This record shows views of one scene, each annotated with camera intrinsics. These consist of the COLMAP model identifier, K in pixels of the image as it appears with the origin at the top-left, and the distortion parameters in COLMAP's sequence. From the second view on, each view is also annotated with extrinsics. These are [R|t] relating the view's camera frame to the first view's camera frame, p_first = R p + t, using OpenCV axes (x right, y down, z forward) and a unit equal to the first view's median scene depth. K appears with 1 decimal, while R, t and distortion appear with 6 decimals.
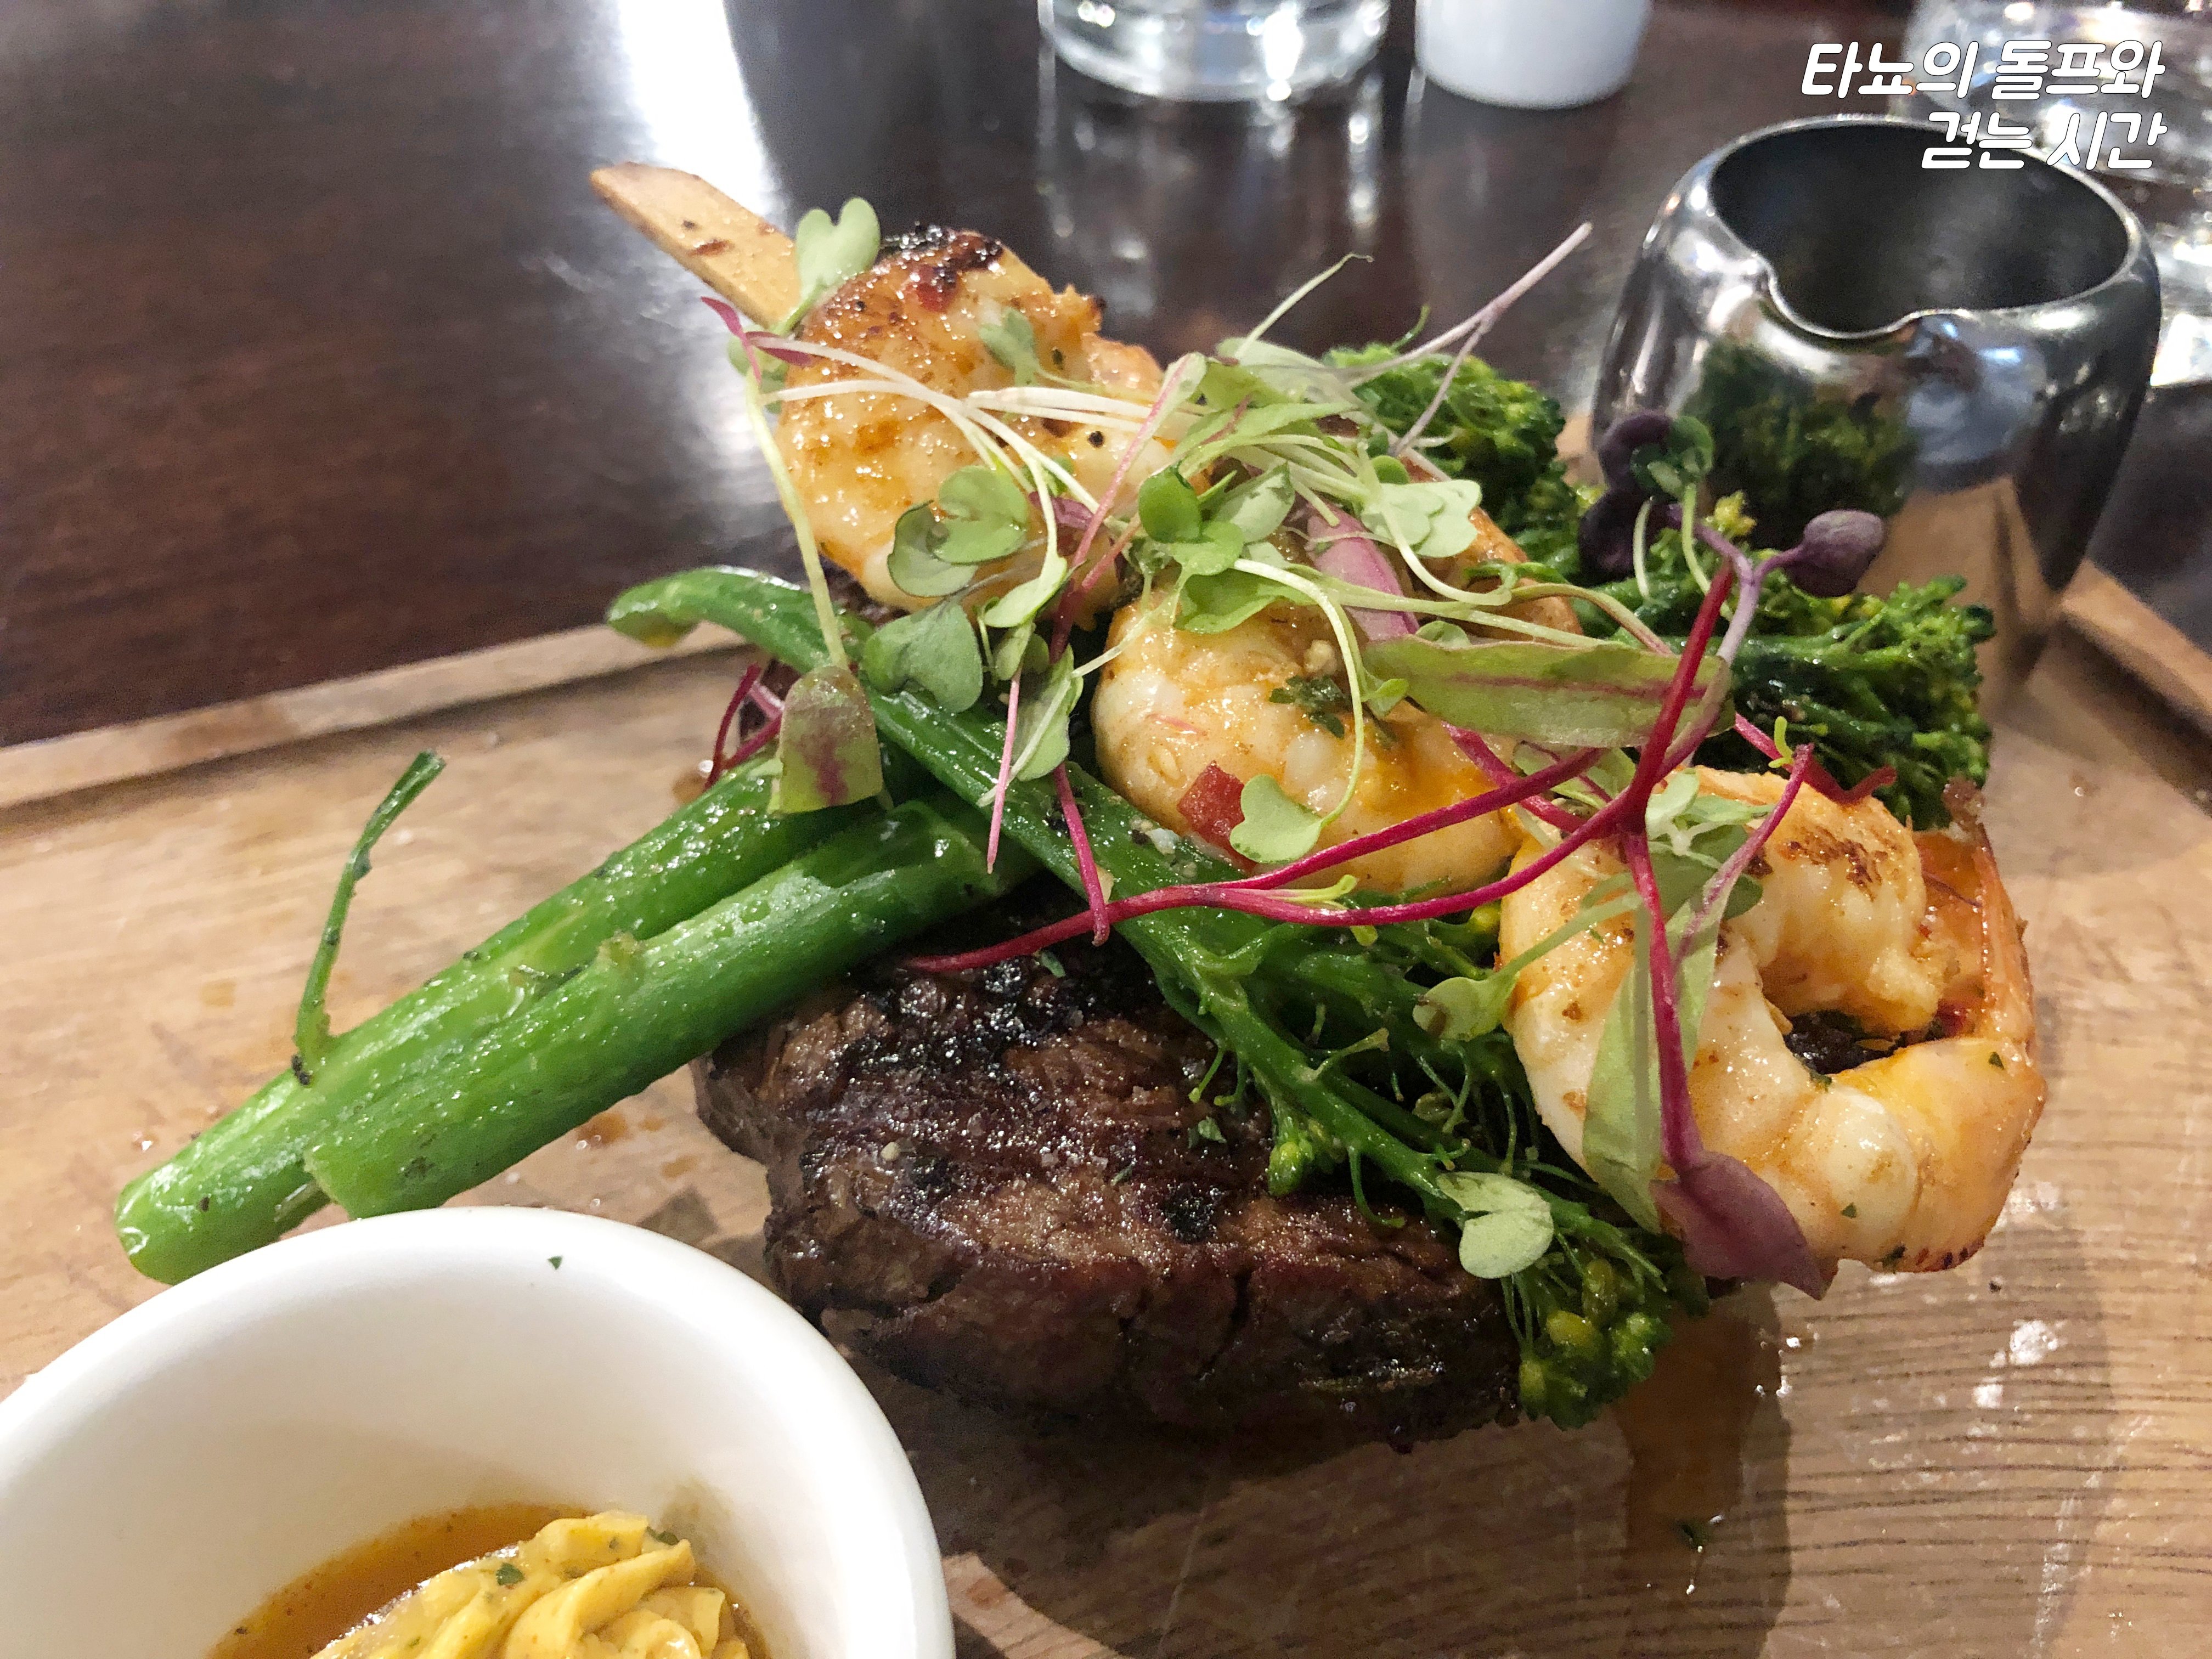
lens RADIAL K [[1806.8, 0, 1107.9], [0, 1806.8, 830.0], [0, 0, 1]] dist [0.012566, -0.003174]
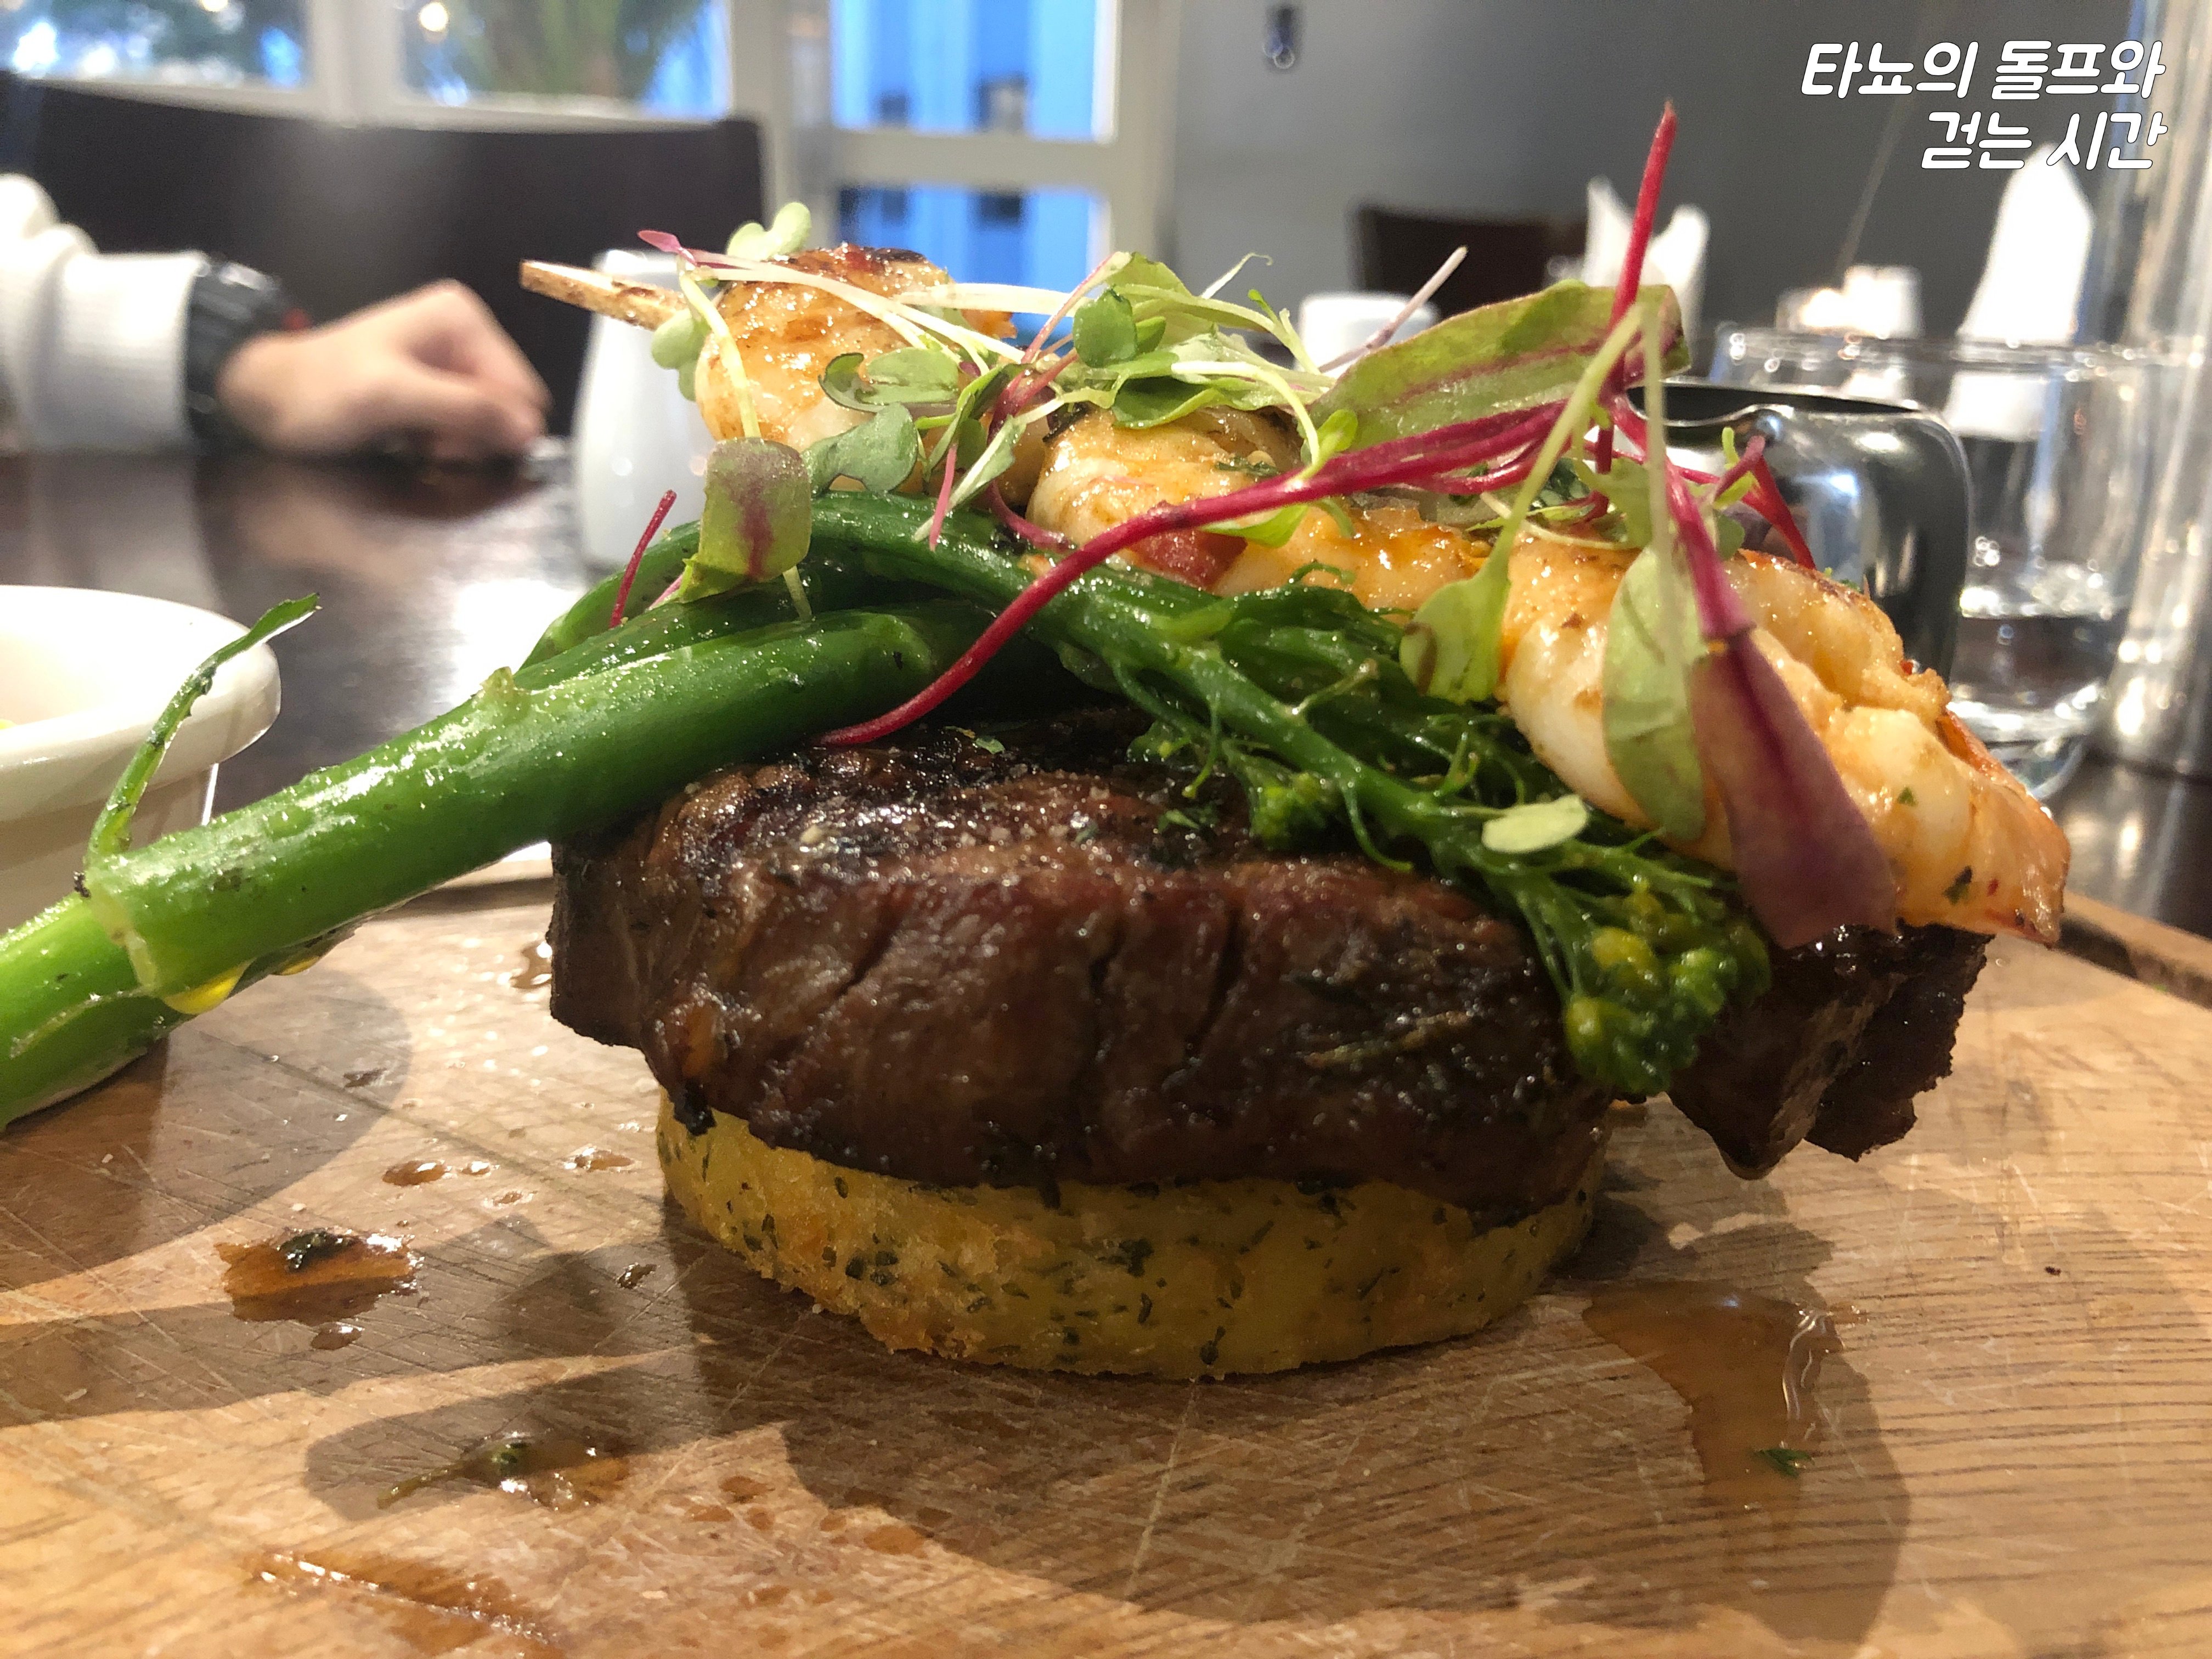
lens RADIAL K [[1806.8, 0, 1104.4], [0, 1806.8, 829.9], [0, 0, 1]] dist [0.012566, -0.003174]
pose [[0.995514, 0.011199, 0.093954, -0.054369], [0.029753, 0.905550, -0.423194, 0.473915], [-0.089819, 0.424091, 0.901154, 0.190701]]
